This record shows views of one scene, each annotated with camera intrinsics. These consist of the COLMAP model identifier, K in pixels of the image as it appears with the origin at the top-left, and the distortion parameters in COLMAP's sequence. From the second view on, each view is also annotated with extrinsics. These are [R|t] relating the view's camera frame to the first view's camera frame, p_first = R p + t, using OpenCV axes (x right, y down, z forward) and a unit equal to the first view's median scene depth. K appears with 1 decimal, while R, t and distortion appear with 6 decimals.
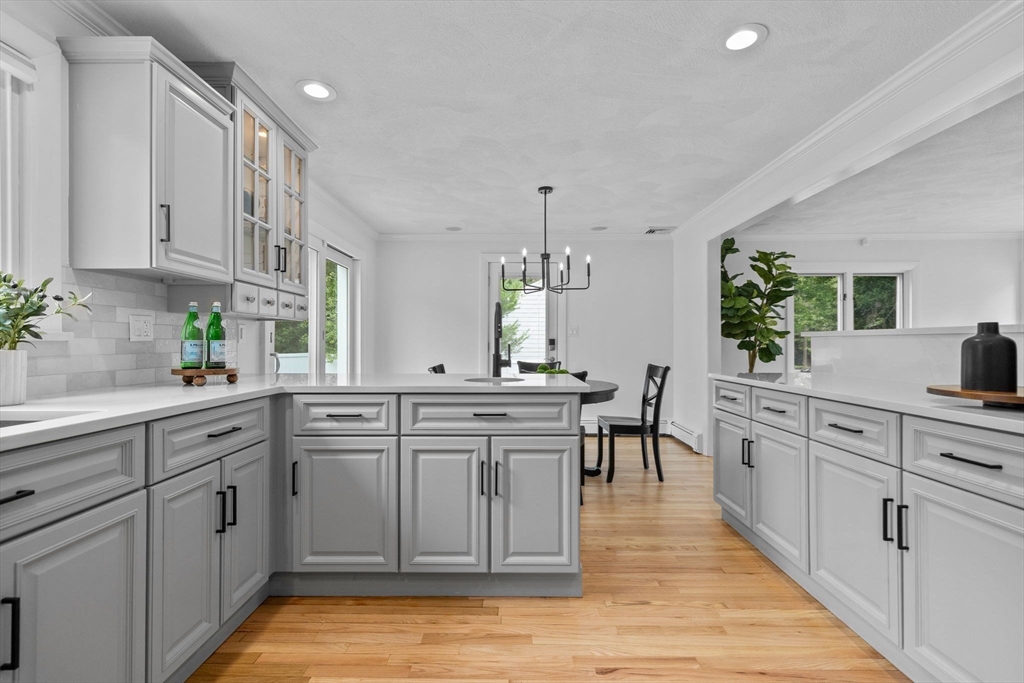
lens RADIAL K [[448.1, 0, 512.0], [0, 448.1, 341.5], [0, 0, 1]] dist [0.001559, 0.000390]
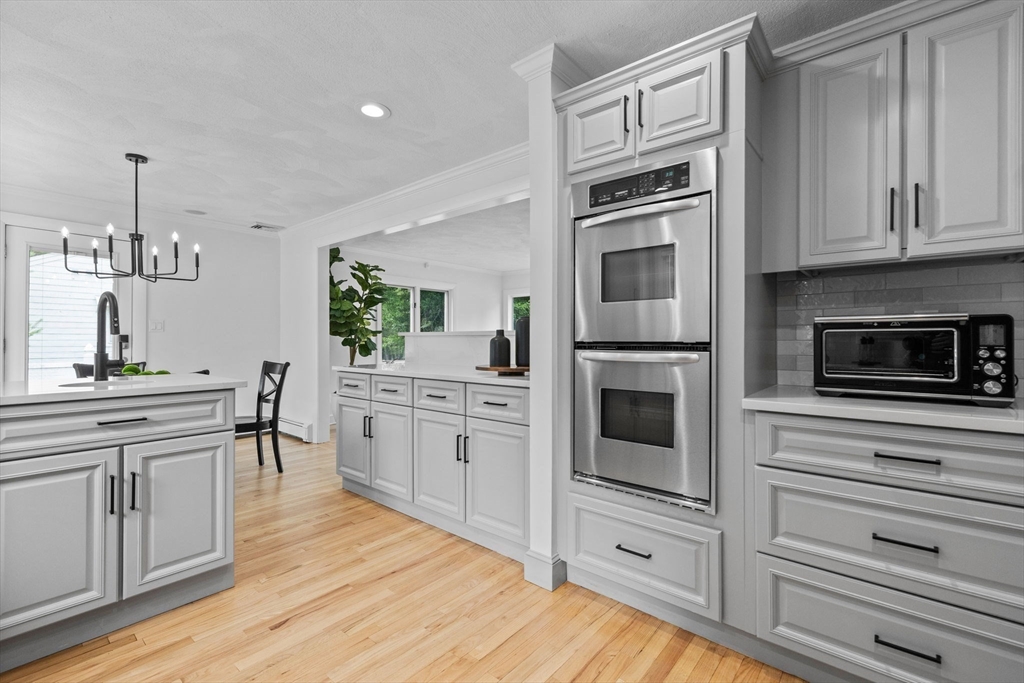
lens RADIAL K [[448.1, 0, 512.0], [0, 448.1, 341.5], [0, 0, 1]] dist [0.001559, 0.000390]
pose [[0.639824, -0.001394, 0.768520, -0.189958], [-0.003612, 0.999982, 0.004821, -0.001435], [-0.768513, -0.005860, 0.639807, -0.126010]]
